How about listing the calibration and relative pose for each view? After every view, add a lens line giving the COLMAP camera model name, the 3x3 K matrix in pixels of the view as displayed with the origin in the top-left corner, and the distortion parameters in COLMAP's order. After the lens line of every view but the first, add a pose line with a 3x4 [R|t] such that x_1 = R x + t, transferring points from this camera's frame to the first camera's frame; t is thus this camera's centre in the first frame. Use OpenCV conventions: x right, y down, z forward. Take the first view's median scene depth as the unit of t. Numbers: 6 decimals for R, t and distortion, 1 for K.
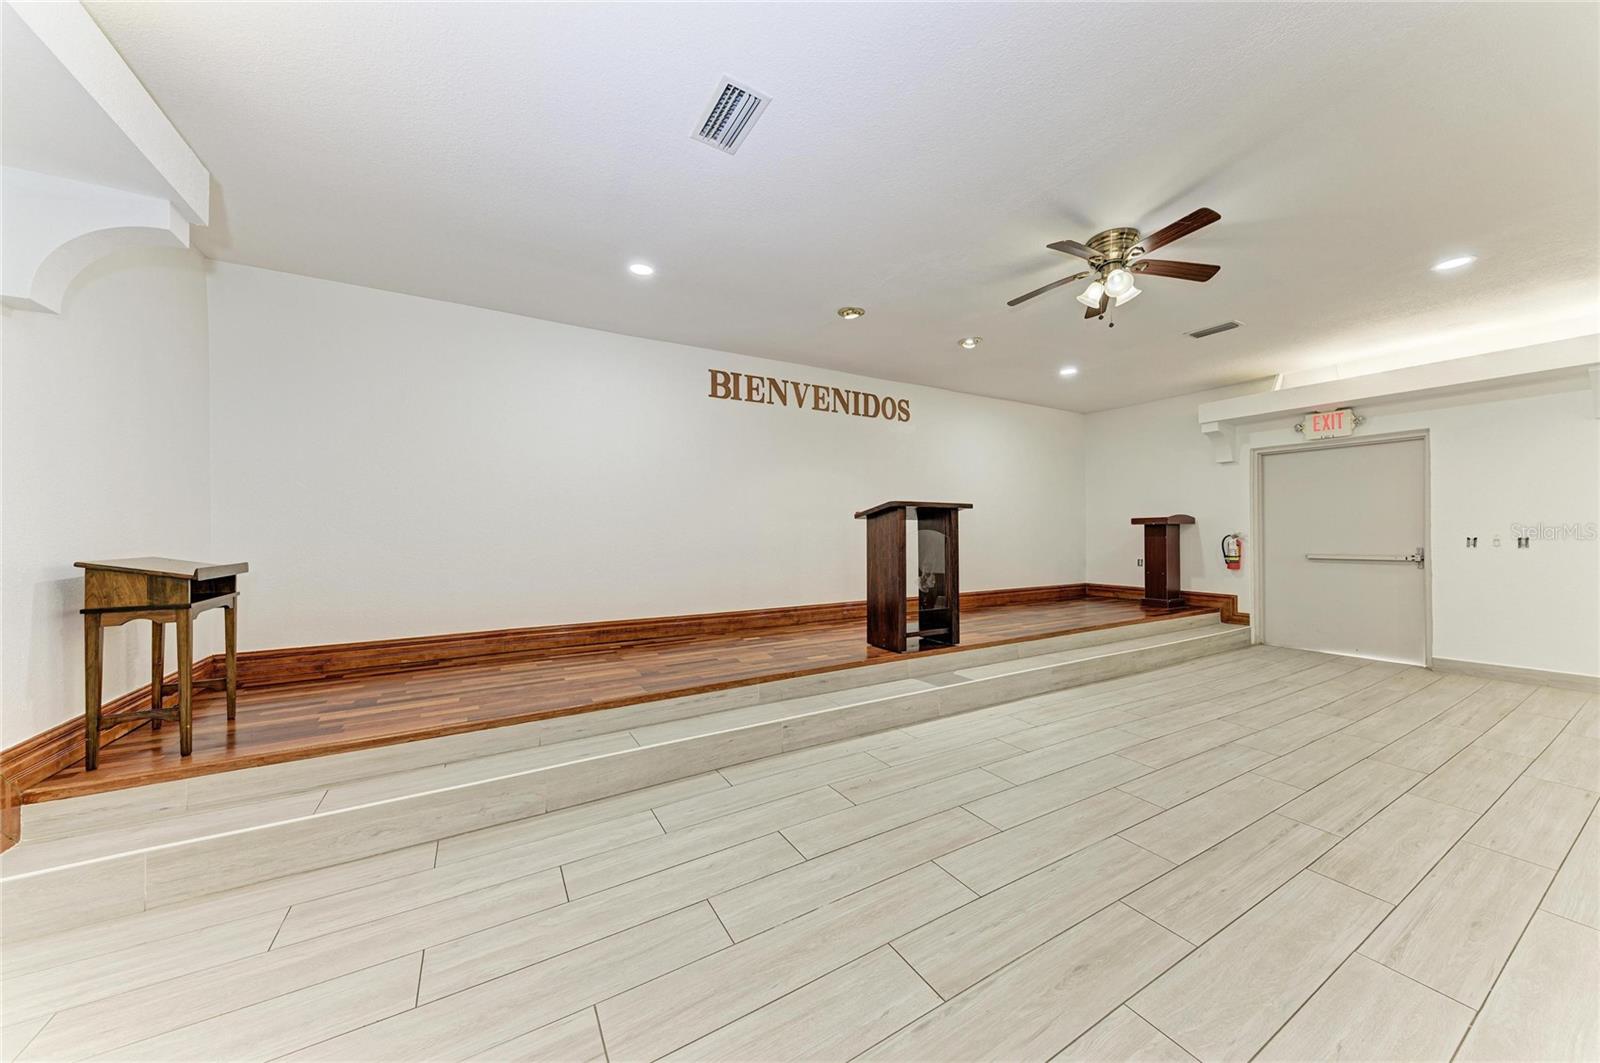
lens RADIAL K [[541.9, 0, 800.1], [0, 541.9, 535.2], [0, 0, 1]] dist [0.018237, -0.004334]
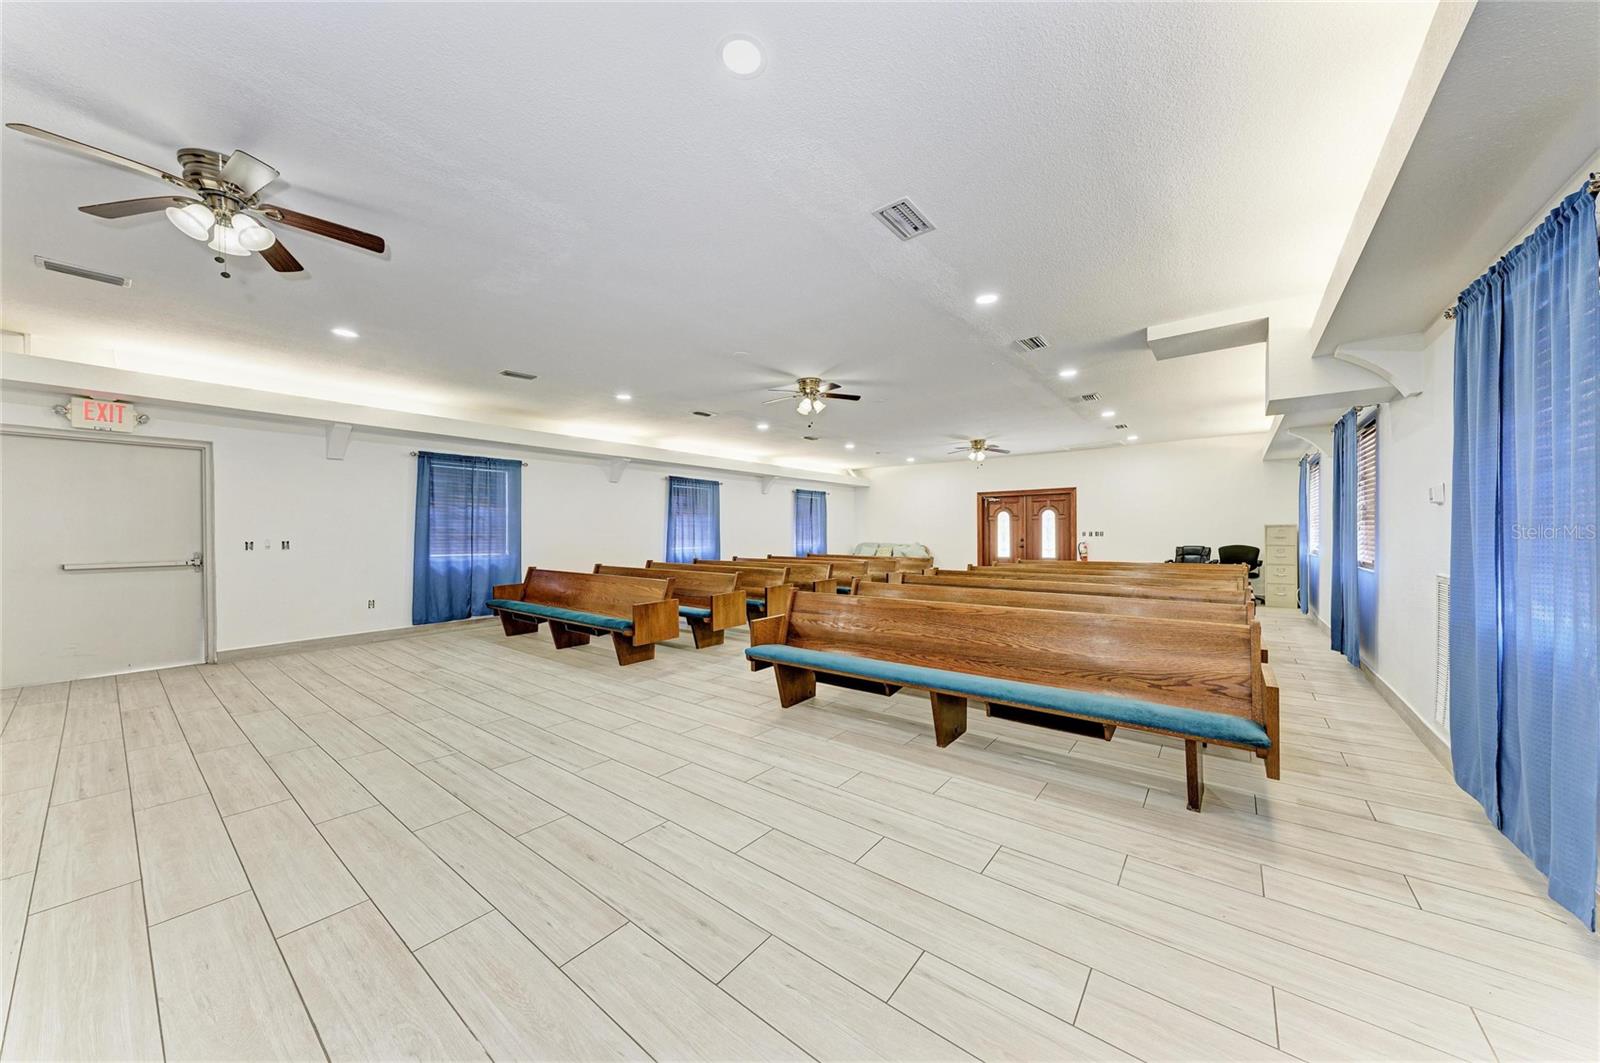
lens RADIAL K [[541.9, 0, 801.8], [0, 541.9, 533.2], [0, 0, 1]] dist [0.018237, -0.004334]
pose [[-0.369712, 0.004181, 0.929137, -0.340908], [0.009462, 0.999955, -0.000735, -0.002059], [-0.929098, 0.008520, -0.369735, 0.367787]]
